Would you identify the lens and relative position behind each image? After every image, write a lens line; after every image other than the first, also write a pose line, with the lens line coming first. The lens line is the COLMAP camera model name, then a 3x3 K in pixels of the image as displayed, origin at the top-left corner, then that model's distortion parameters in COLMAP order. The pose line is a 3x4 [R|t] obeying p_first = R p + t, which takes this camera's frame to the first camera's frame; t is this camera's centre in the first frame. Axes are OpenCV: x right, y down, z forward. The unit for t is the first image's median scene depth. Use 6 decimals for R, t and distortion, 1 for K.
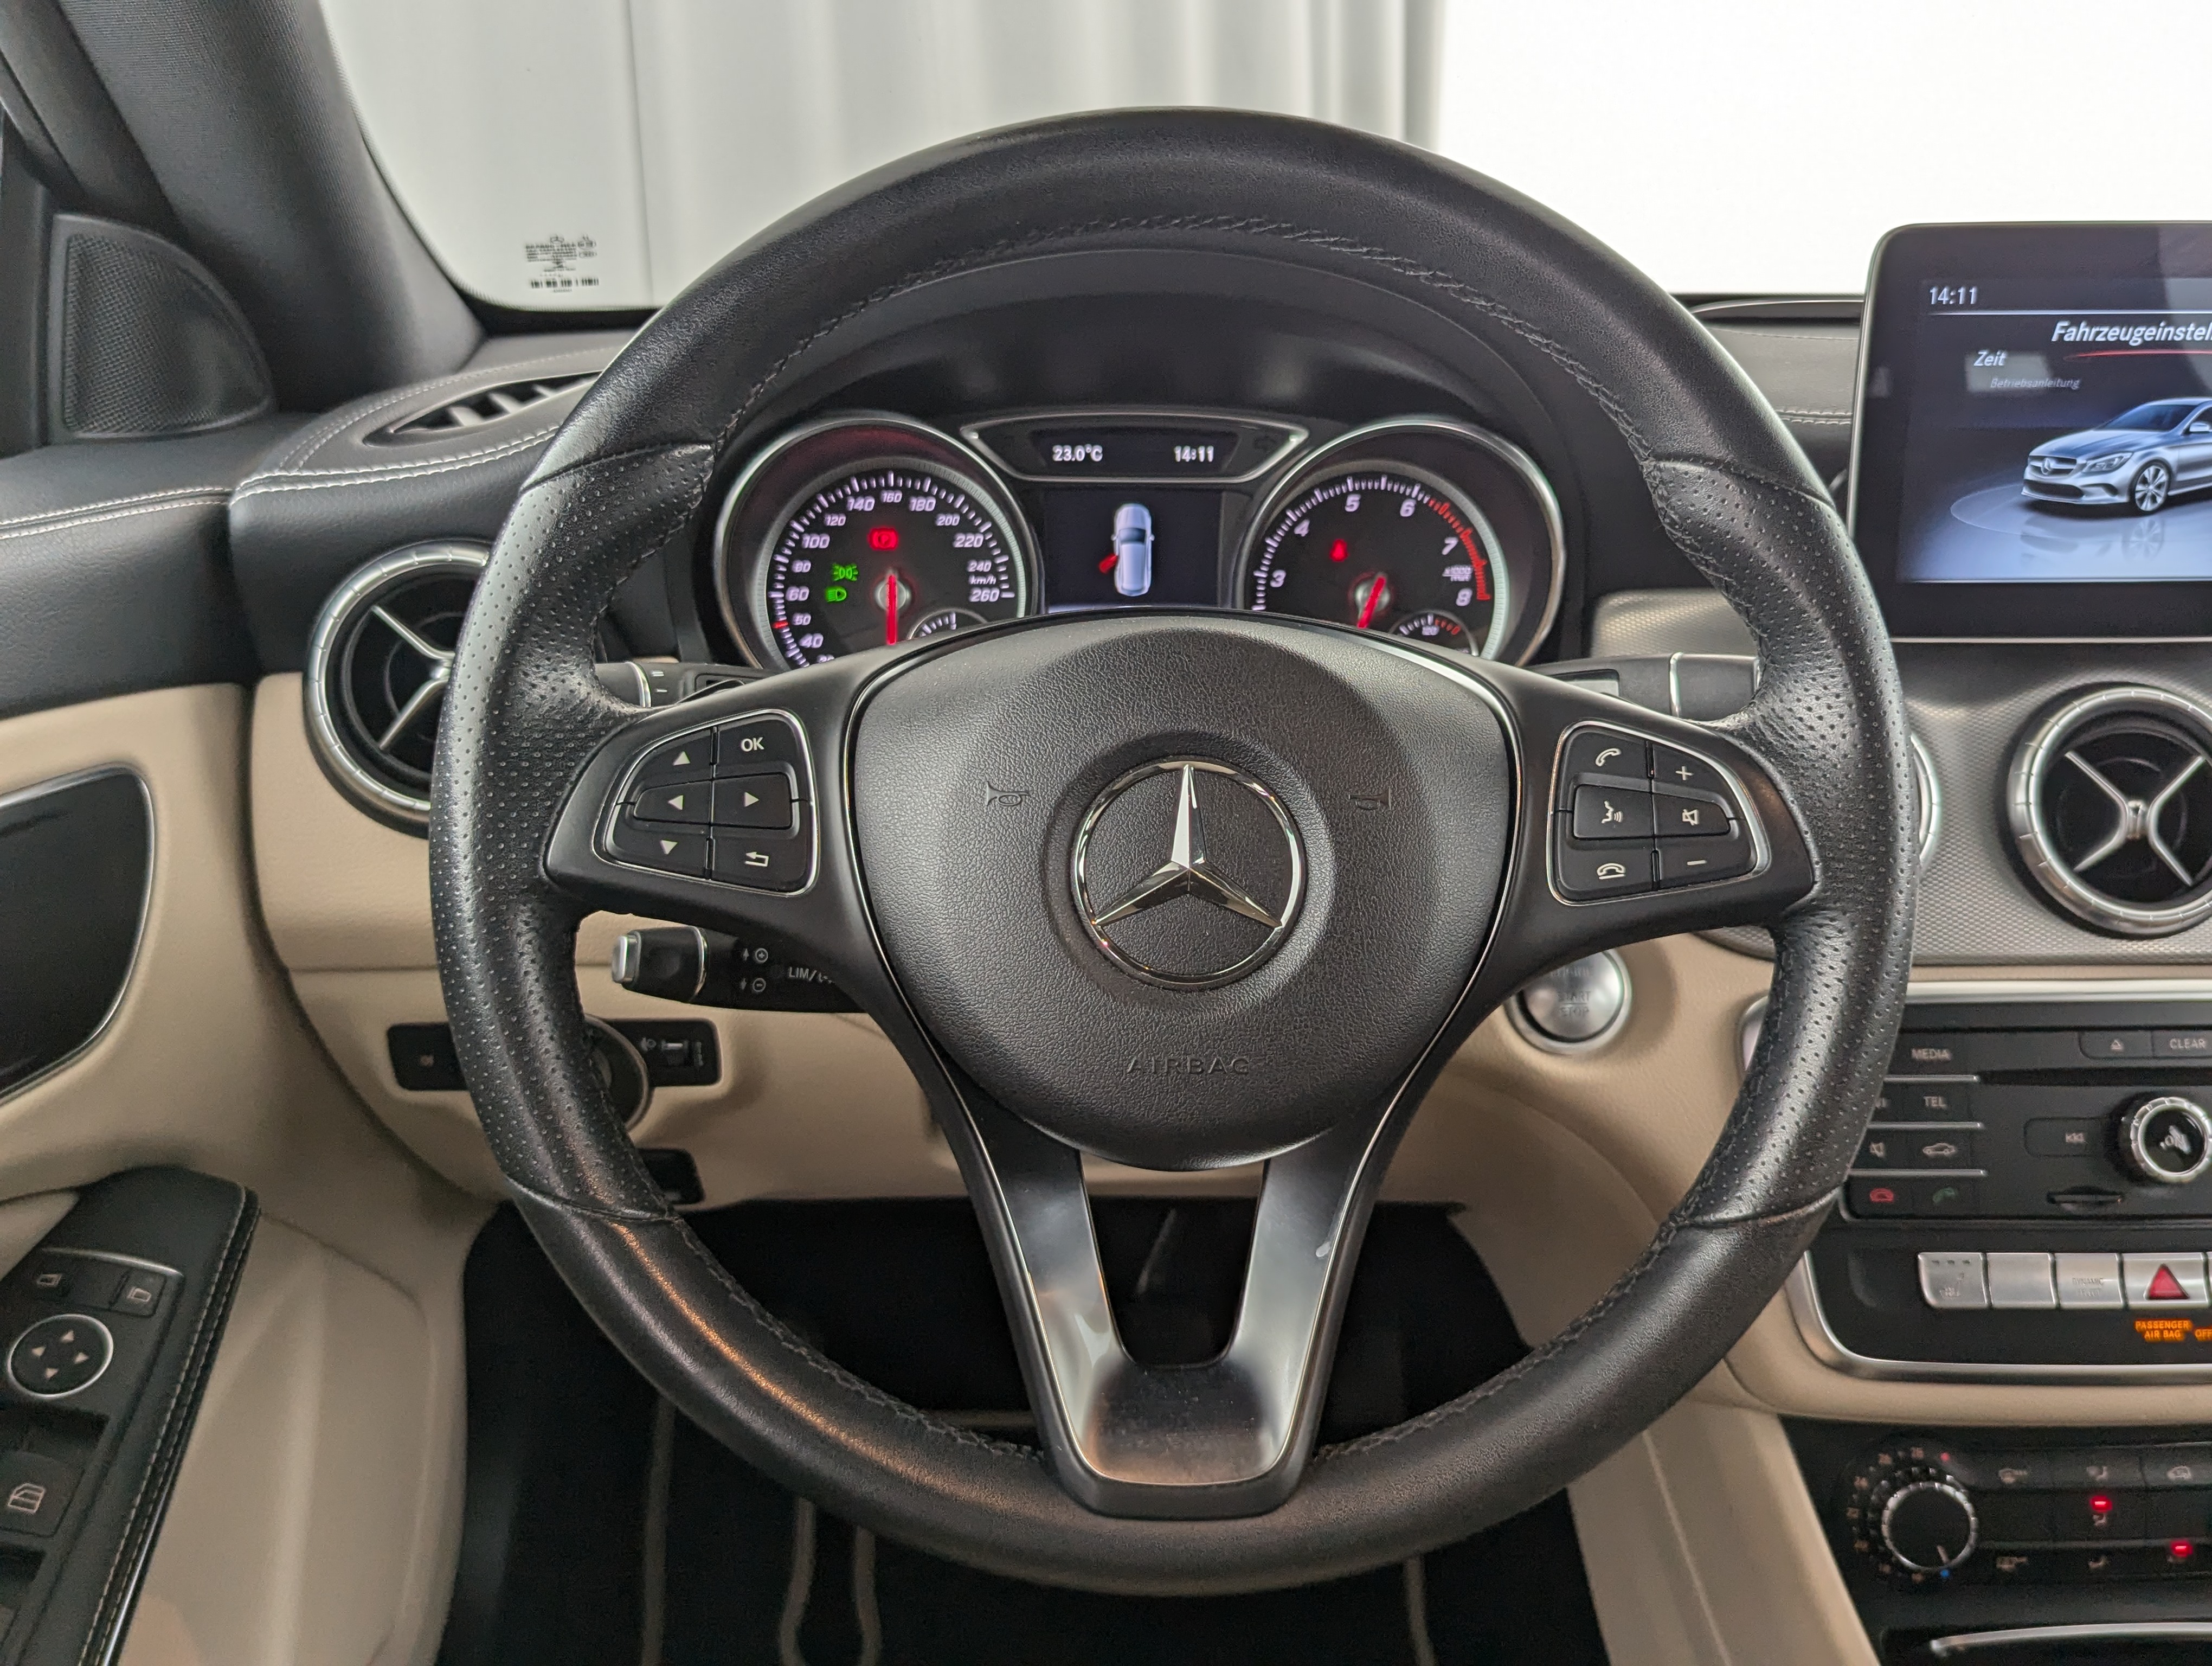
lens RADIAL K [[2033.7, 0, 1128.1], [0, 2033.7, 812.8], [0, 0, 1]] dist [0.016041, 0.000000]
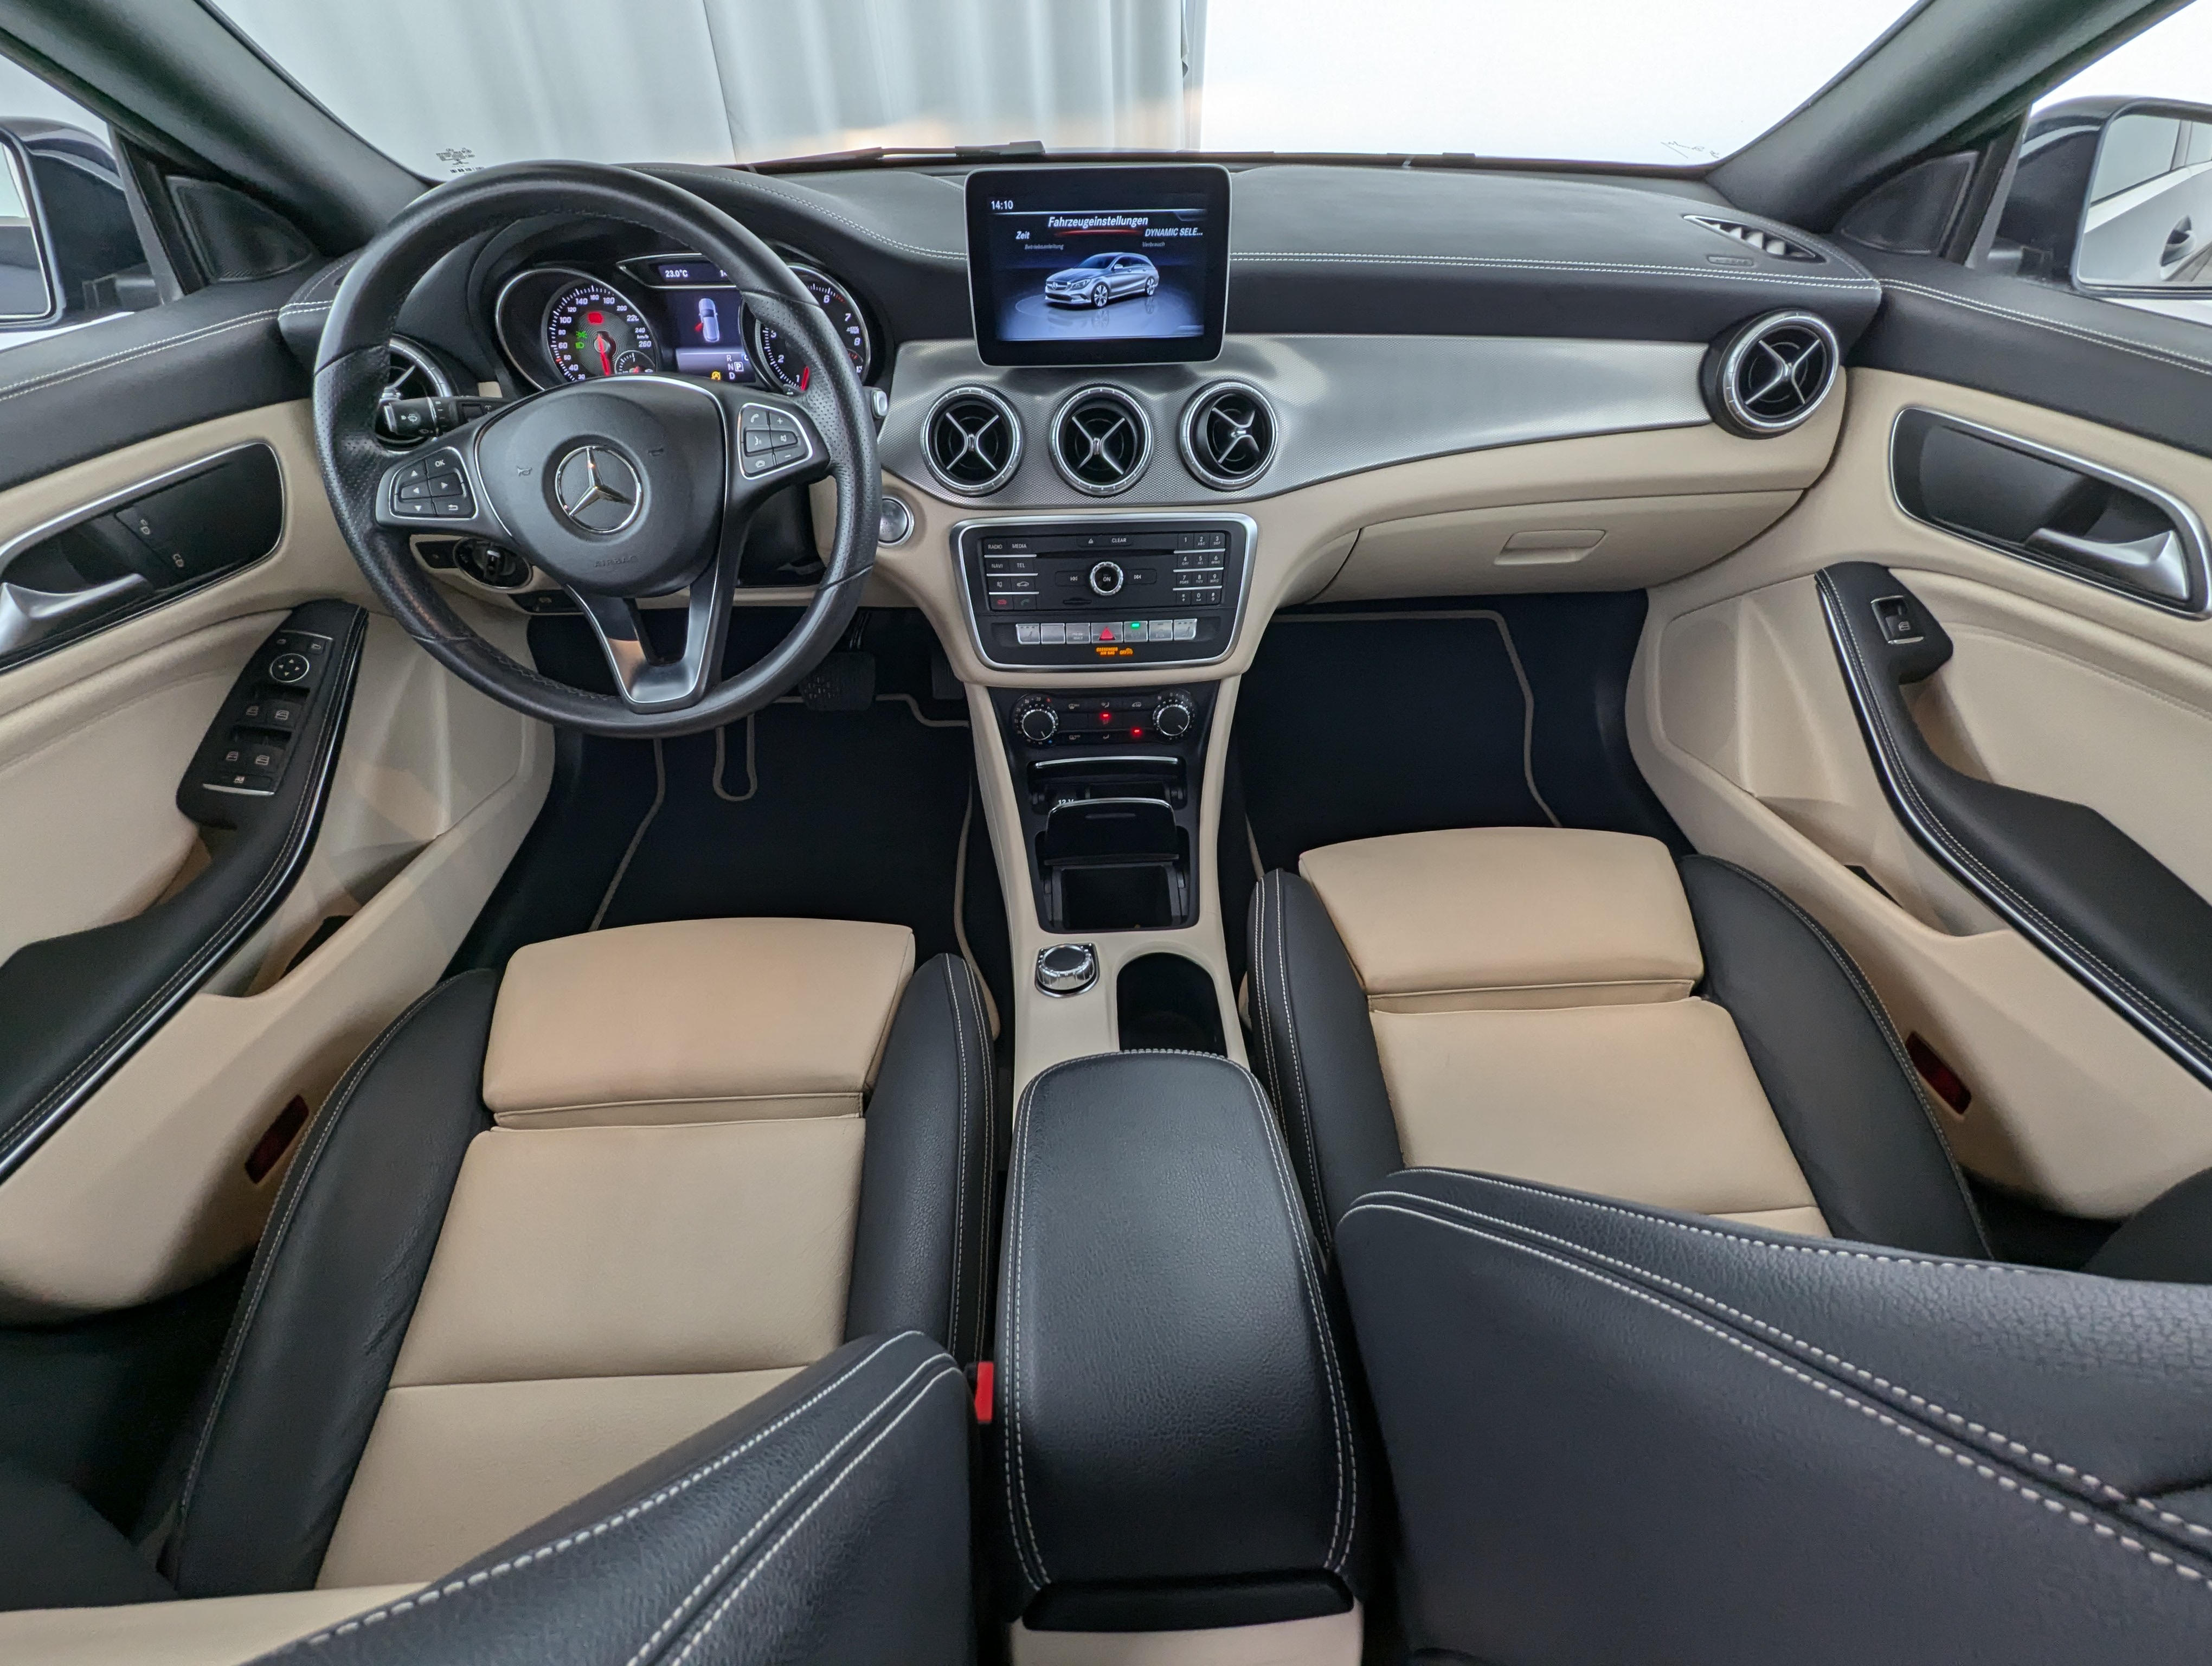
lens RADIAL K [[1057.3, 0, 1113.9], [0, 1057.3, 836.3], [0, 0, 1]] dist [-0.003029, 0.001013]
pose [[0.999920, -0.010662, -0.006755, 0.465974], [0.012463, 0.918632, 0.394917, -0.061467], [0.001994, -0.394969, 0.918692, -0.319627]]
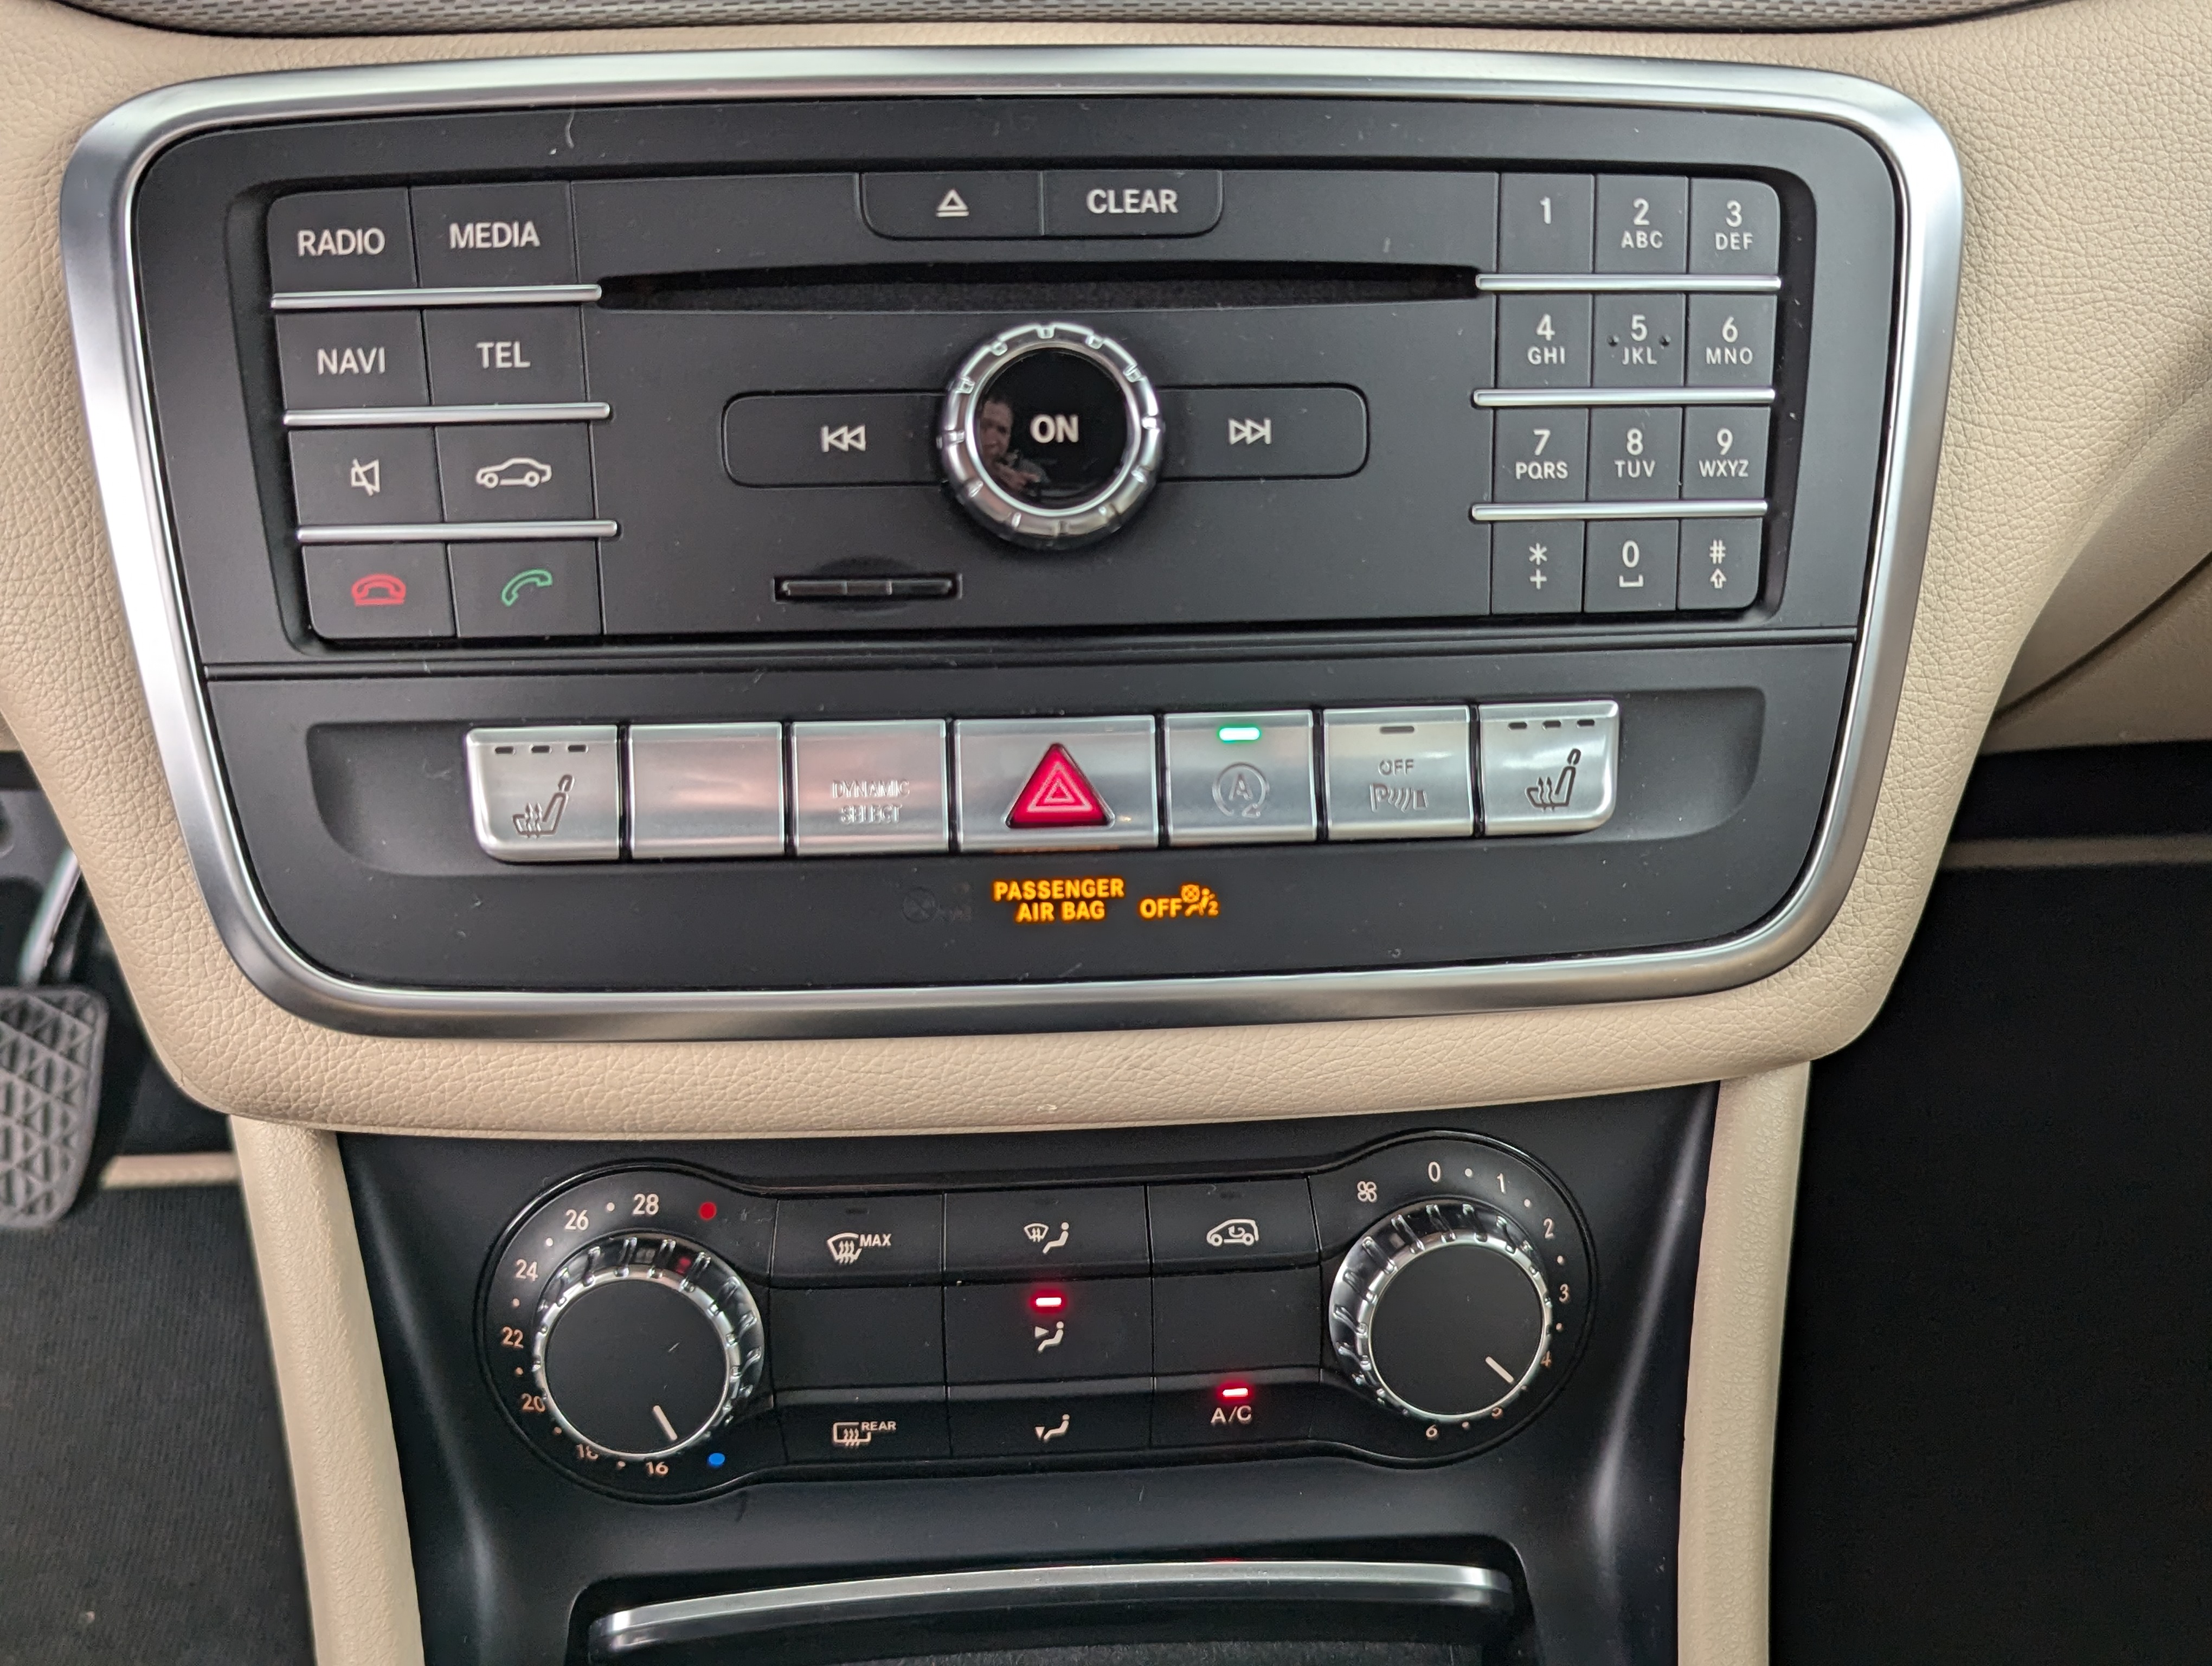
lens RADIAL K [[2033.7, 0, 1104.5], [0, 2033.7, 814.2], [0, 0, 1]] dist [0.016041, 0.000000]
pose [[0.999814, -0.016259, 0.010411, 0.456918], [0.015001, 0.993679, 0.111252, 0.169545], [-0.012154, -0.111075, 0.993738, 0.529484]]
